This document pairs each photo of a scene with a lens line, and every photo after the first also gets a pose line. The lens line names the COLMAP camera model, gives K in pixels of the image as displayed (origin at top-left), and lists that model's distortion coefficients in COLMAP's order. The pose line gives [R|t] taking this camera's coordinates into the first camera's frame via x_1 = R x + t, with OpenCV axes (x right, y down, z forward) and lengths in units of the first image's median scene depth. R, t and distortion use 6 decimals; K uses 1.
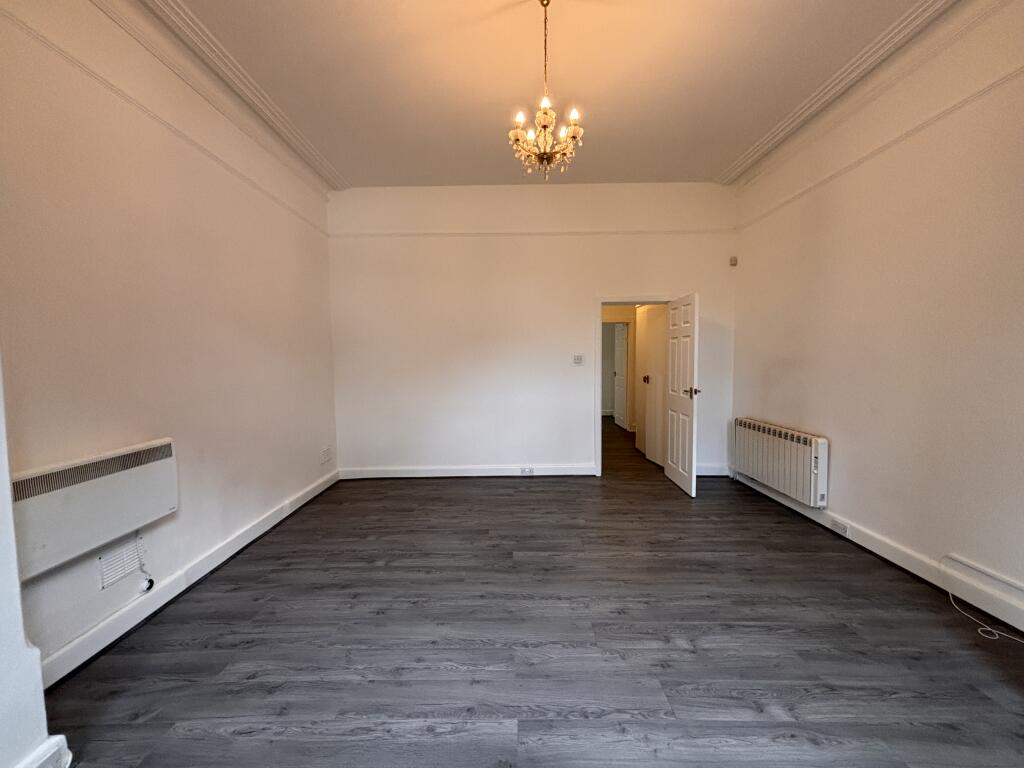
lens RADIAL K [[415.9, 0, 512.7], [0, 415.9, 387.3], [0, 0, 1]] dist [0.006205, -0.000509]
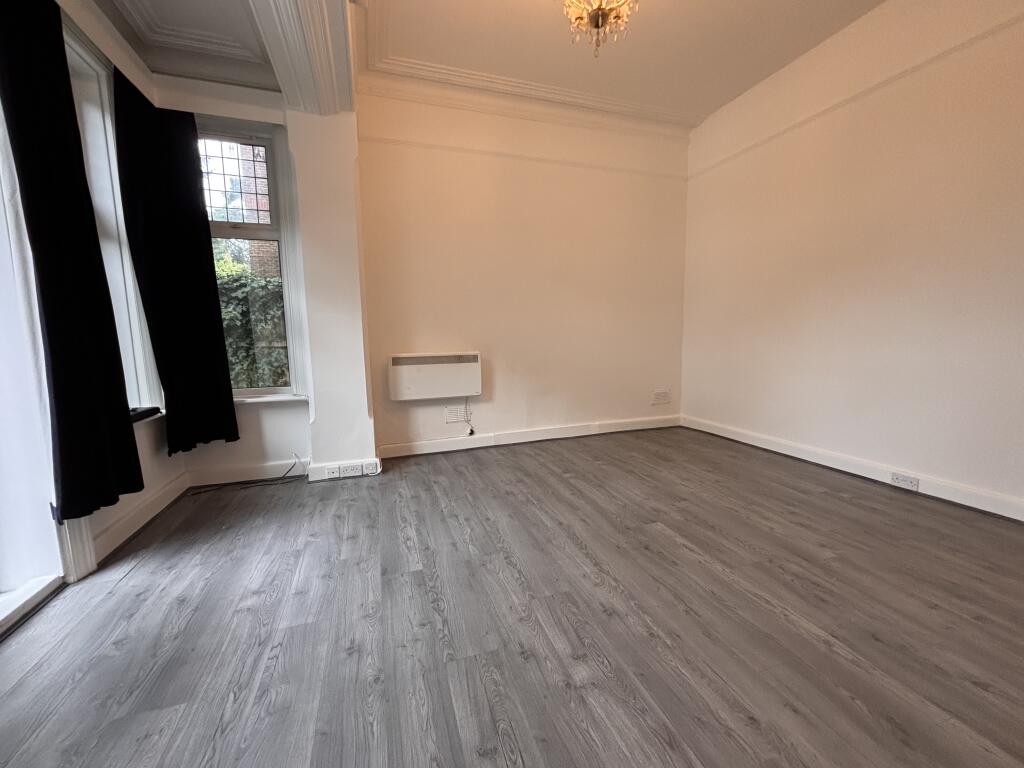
lens RADIAL K [[415.9, 0, 512.7], [0, 415.9, 387.3], [0, 0, 1]] dist [0.006205, -0.000509]
pose [[0.325432, 0.130552, -0.936509, 0.728479], [-0.052939, 0.991385, 0.119806, 0.050194], [0.944082, 0.010590, 0.329540, 0.502191]]
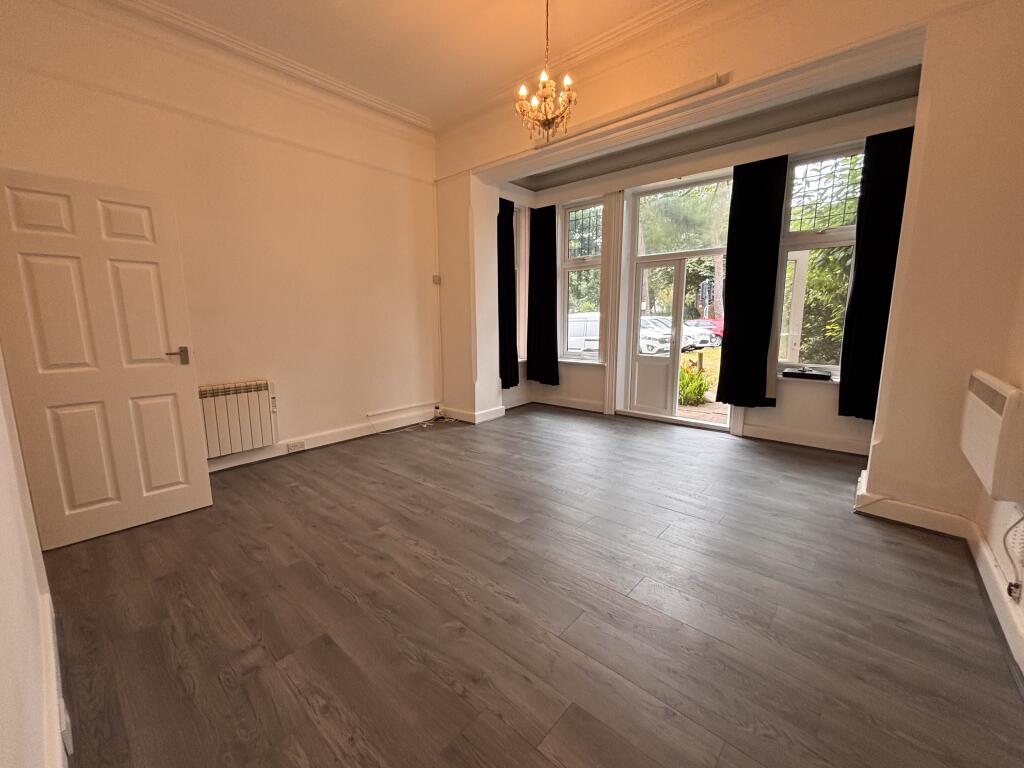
lens RADIAL K [[415.5, 0, 512.0], [0, 415.5, 384.0], [0, 0, 1]] dist [0.001748, -0.000210]
pose [[-0.757416, -0.086688, 0.647152, -0.583485], [0.062117, 0.977085, 0.203585, -0.067645], [-0.649971, 0.194398, -0.734675, 1.777568]]
